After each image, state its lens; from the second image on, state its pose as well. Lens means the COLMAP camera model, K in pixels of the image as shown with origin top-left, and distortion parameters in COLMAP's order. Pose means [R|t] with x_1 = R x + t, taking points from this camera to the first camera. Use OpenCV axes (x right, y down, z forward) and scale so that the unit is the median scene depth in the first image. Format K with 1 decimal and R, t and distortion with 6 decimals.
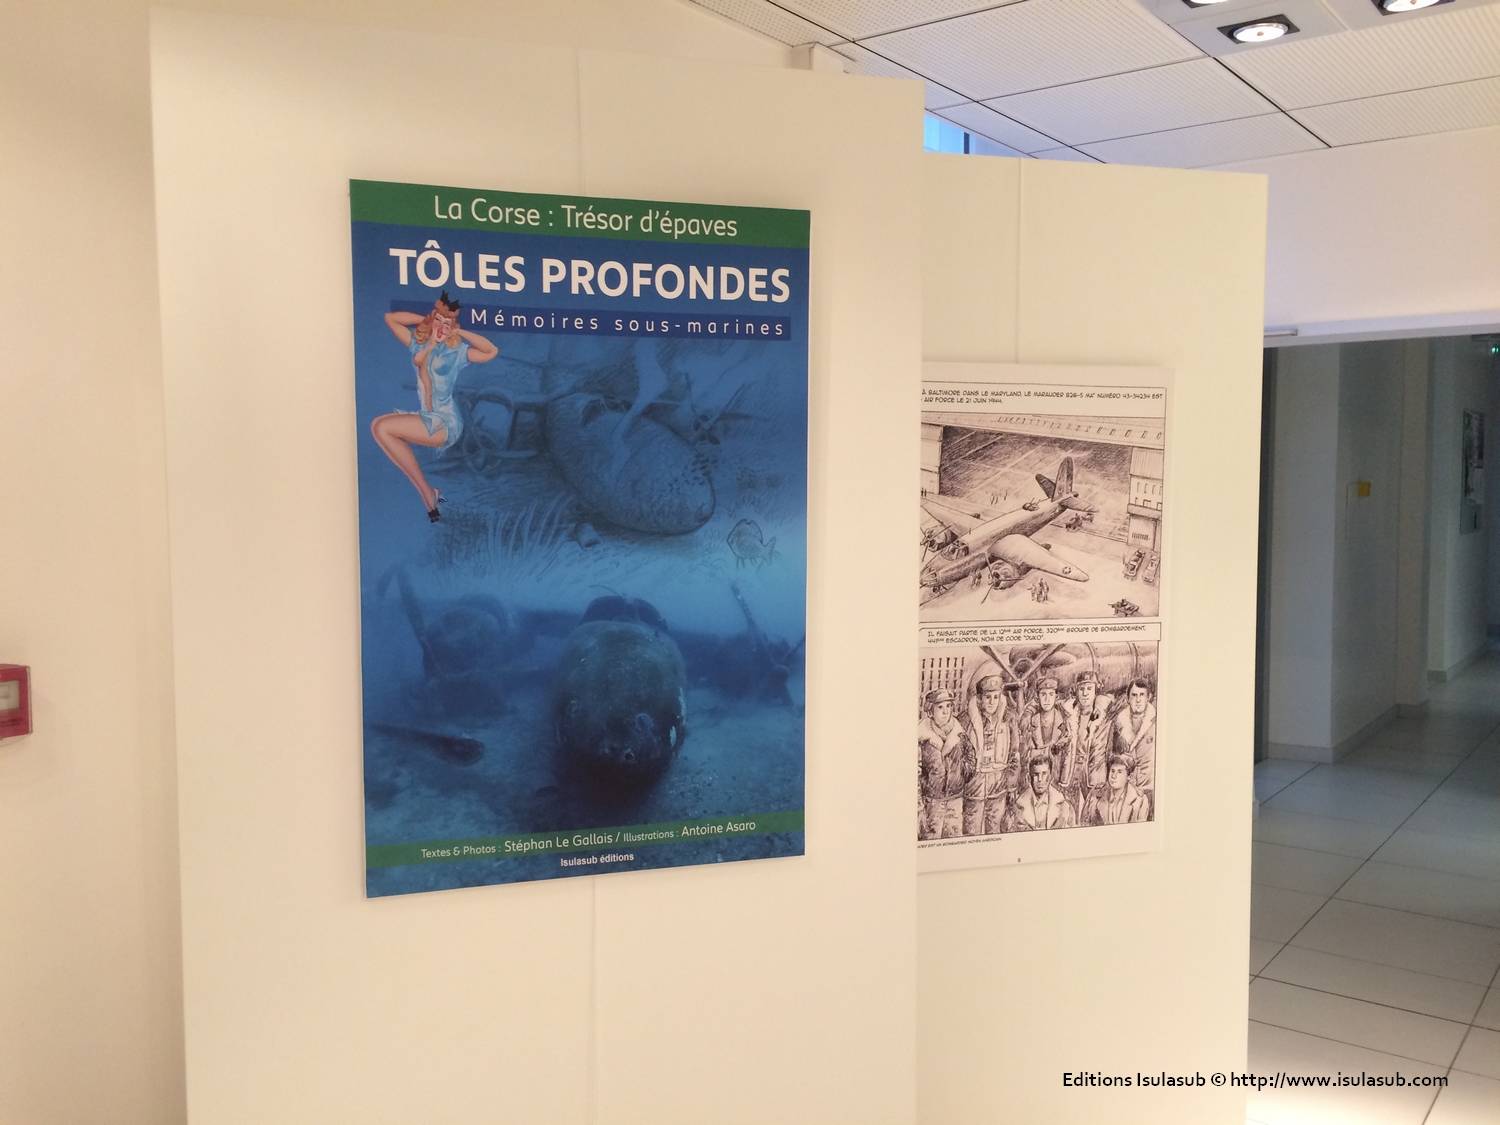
lens RADIAL K [[1284.5, 0, 750.0], [0, 1284.5, 562.5], [0, 0, 1]] dist [0.074844, -0.089551]
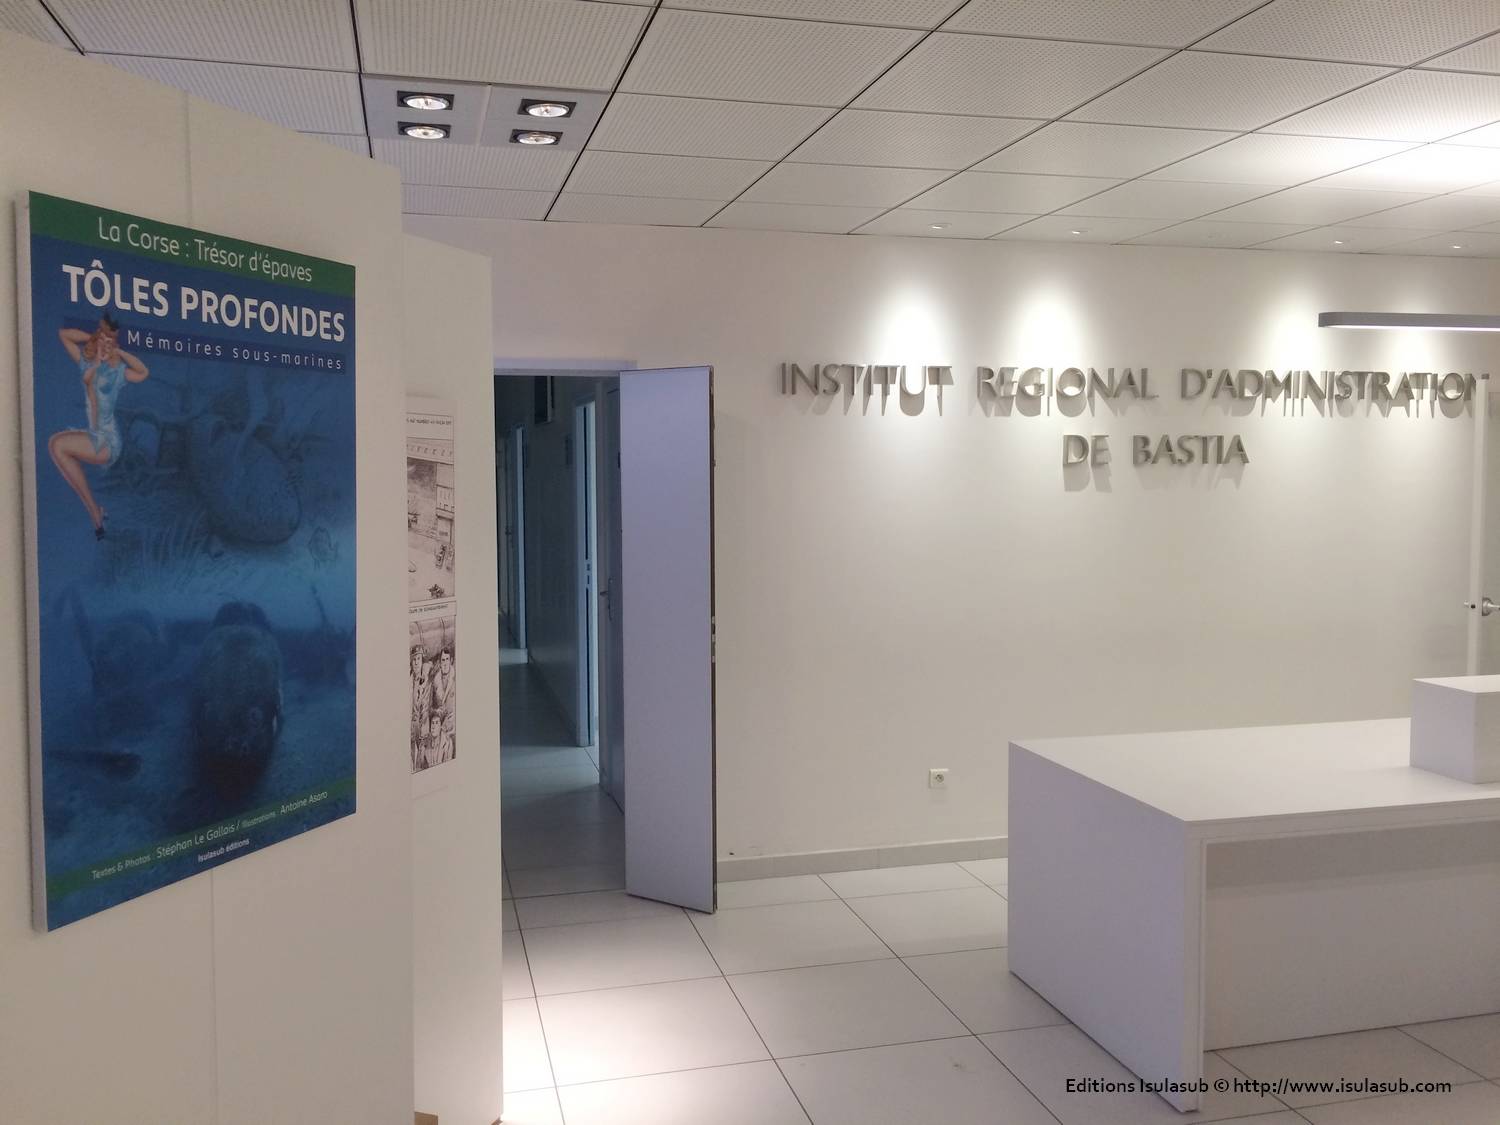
lens RADIAL K [[1284.5, 0, 750.0], [0, 1284.5, 562.5], [0, 0, 1]] dist [0.074844, -0.089551]
pose [[0.617964, -0.056005, 0.784209, -0.701036], [0.057251, 0.998017, 0.026160, -0.011026], [-0.784119, 0.028730, 0.619945, -0.018151]]
